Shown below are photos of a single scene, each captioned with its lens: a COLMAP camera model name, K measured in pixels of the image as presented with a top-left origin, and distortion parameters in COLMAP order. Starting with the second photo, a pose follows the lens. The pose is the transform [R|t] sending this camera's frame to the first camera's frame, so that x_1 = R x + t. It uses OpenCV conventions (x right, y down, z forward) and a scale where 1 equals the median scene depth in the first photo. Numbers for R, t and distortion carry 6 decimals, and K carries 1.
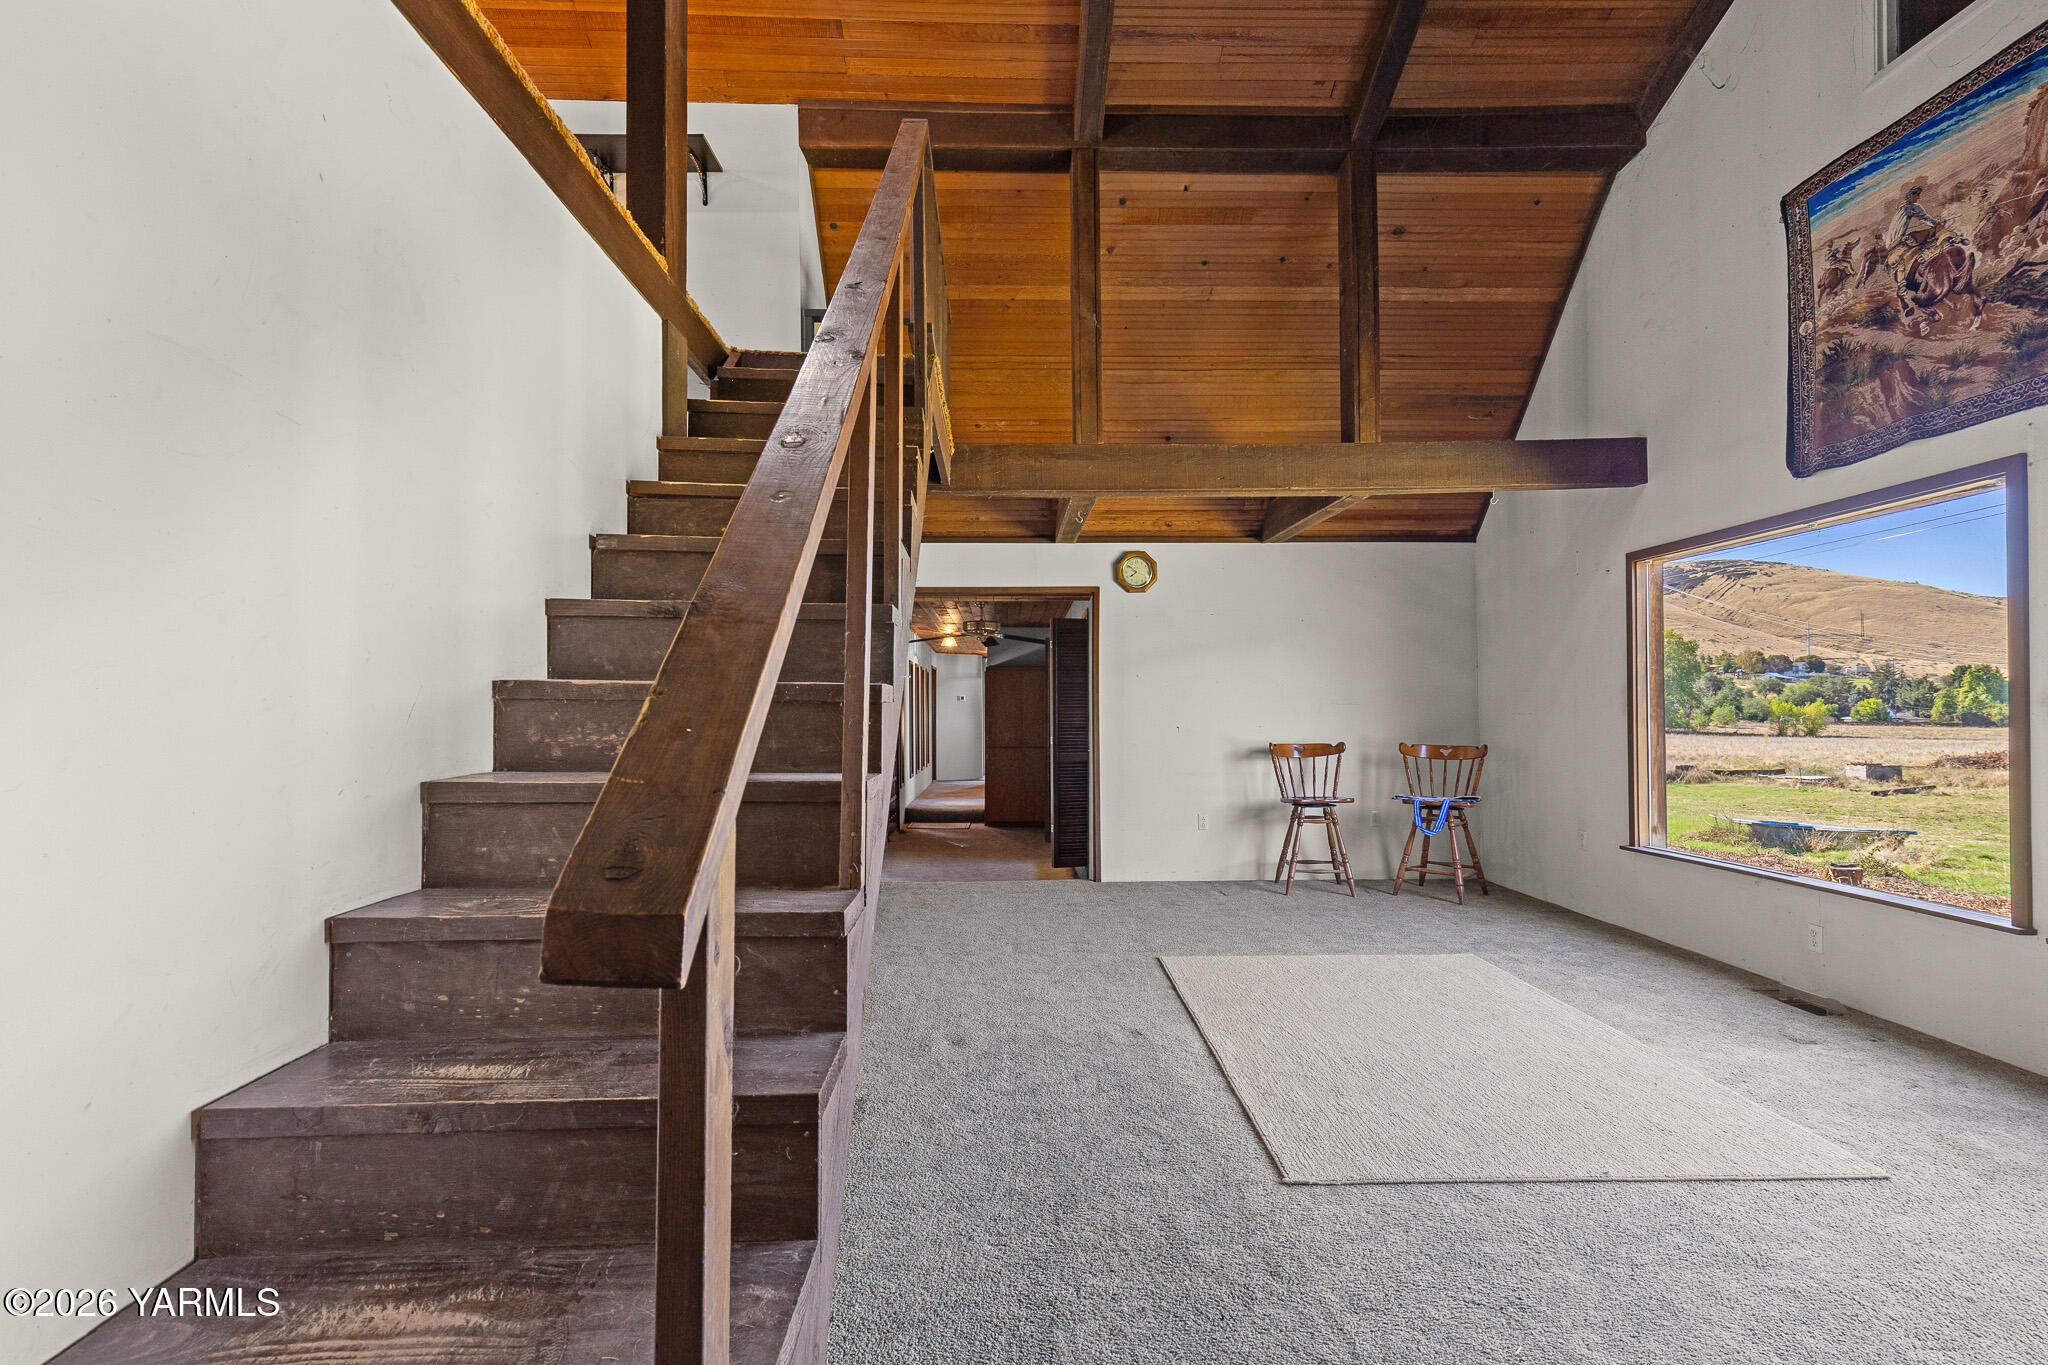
lens RADIAL K [[916.4, 0, 1033.7], [0, 916.4, 701.8], [0, 0, 1]] dist [0.000830, 0.000321]
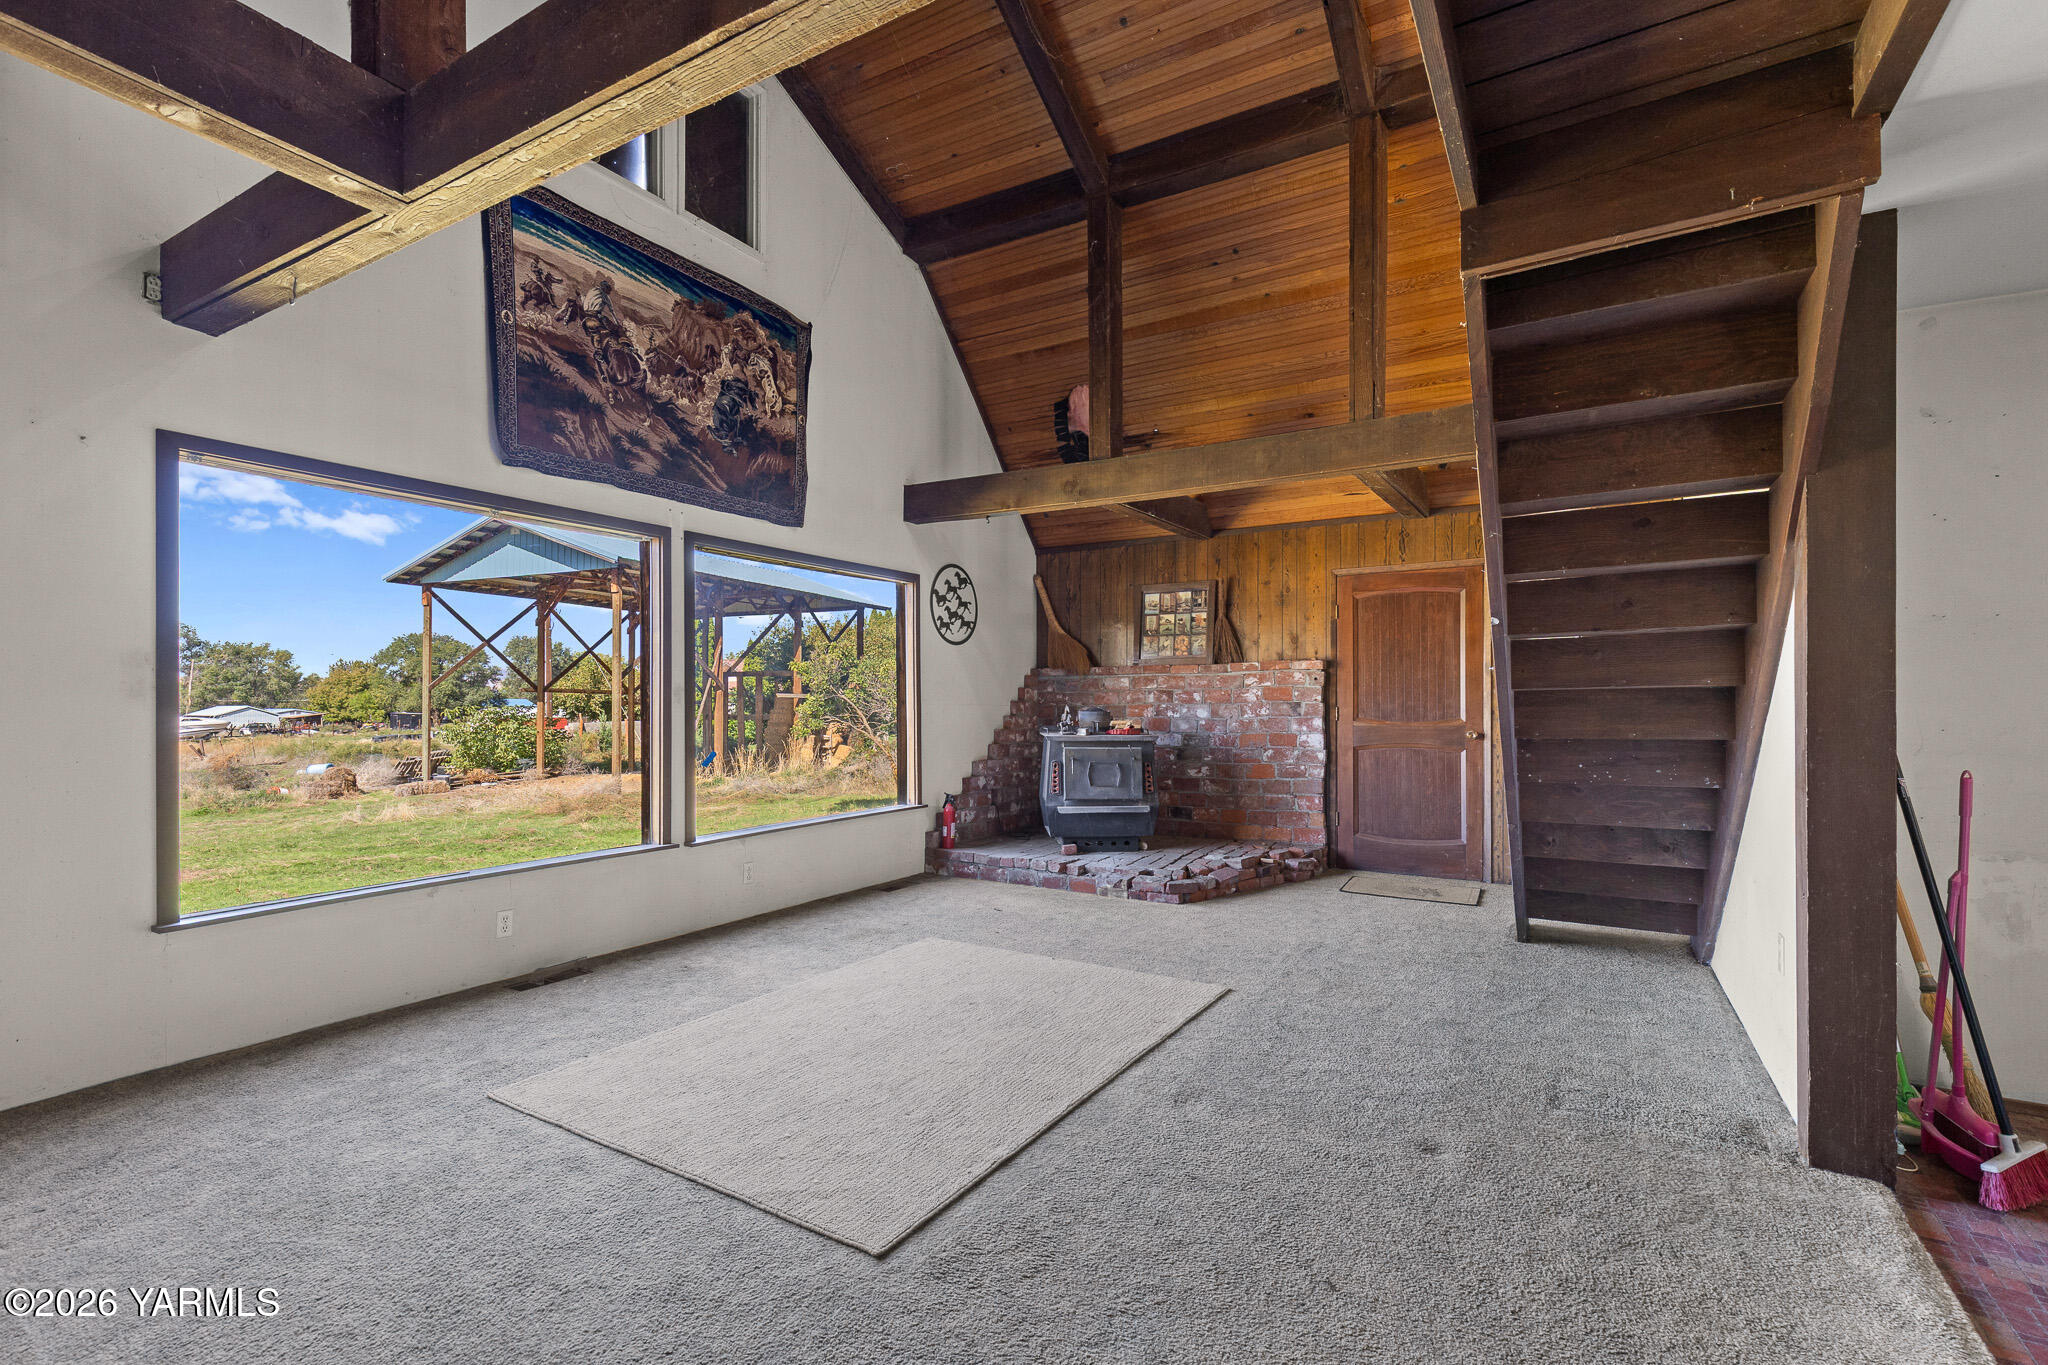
lens RADIAL K [[927.1, 0, 1028.0], [0, 927.1, 699.6], [0, 0, 1]] dist [0.005888, 0.000296]
pose [[-0.839804, 0.006373, 0.542852, -0.121818], [-0.001604, 0.999898, -0.014220, 0.016231], [-0.542887, -0.012812, -0.839708, 1.002601]]
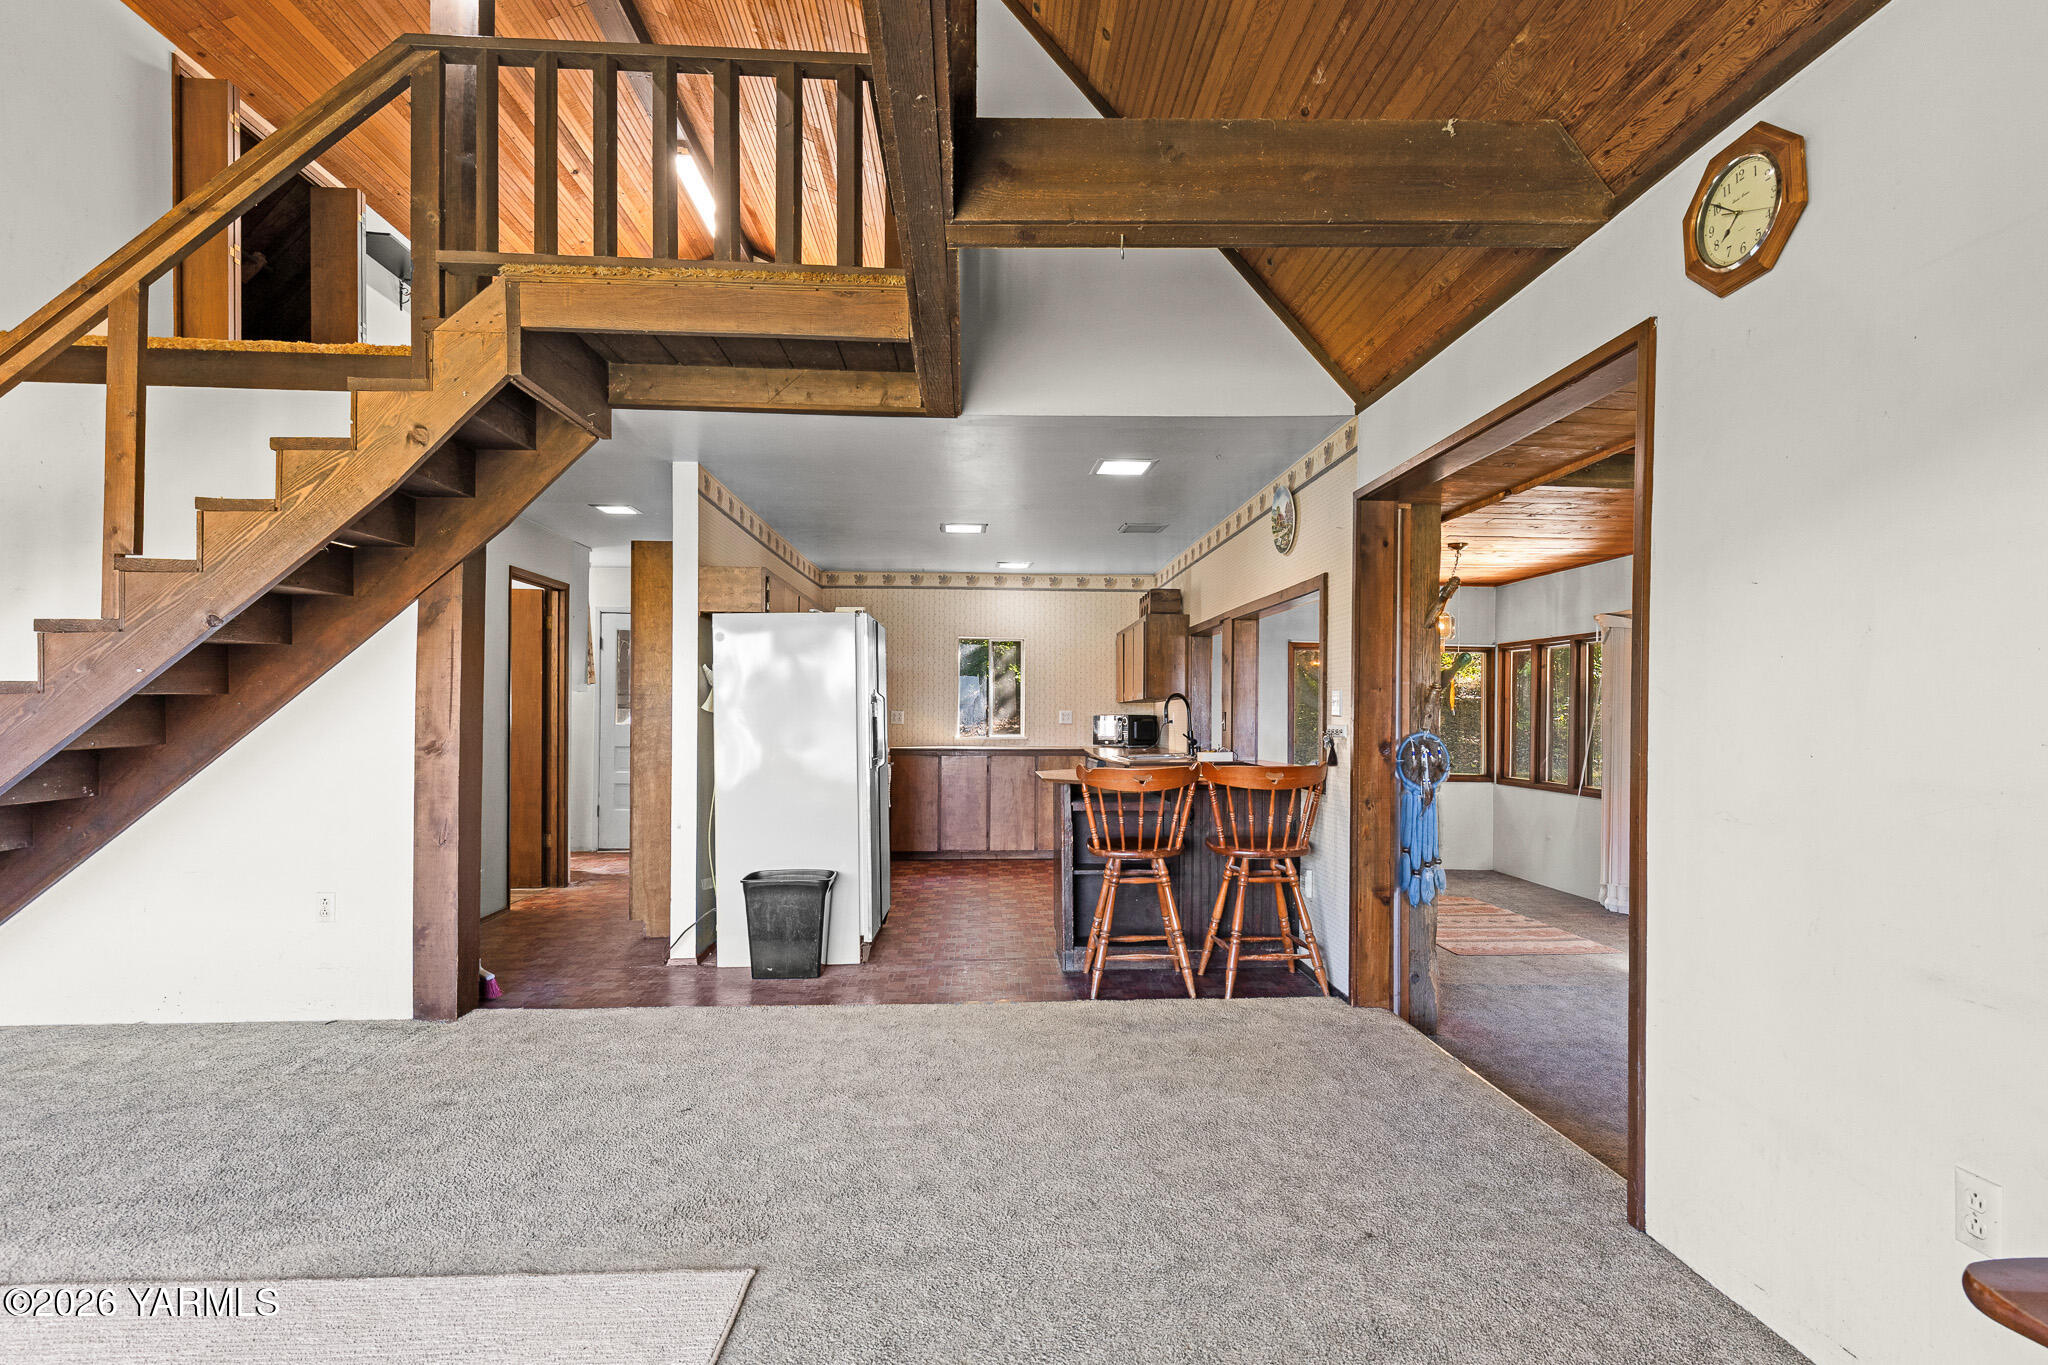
lens RADIAL K [[947.4, 0, 1022.2], [0, 947.4, 711.8], [0, 0, 1]] dist [0.002953, -0.000036]
pose [[0.014240, 0.003985, -0.999891, 0.434690], [0.003643, 0.999985, 0.004038, 0.009496], [0.999892, -0.003700, 0.014225, 0.843967]]
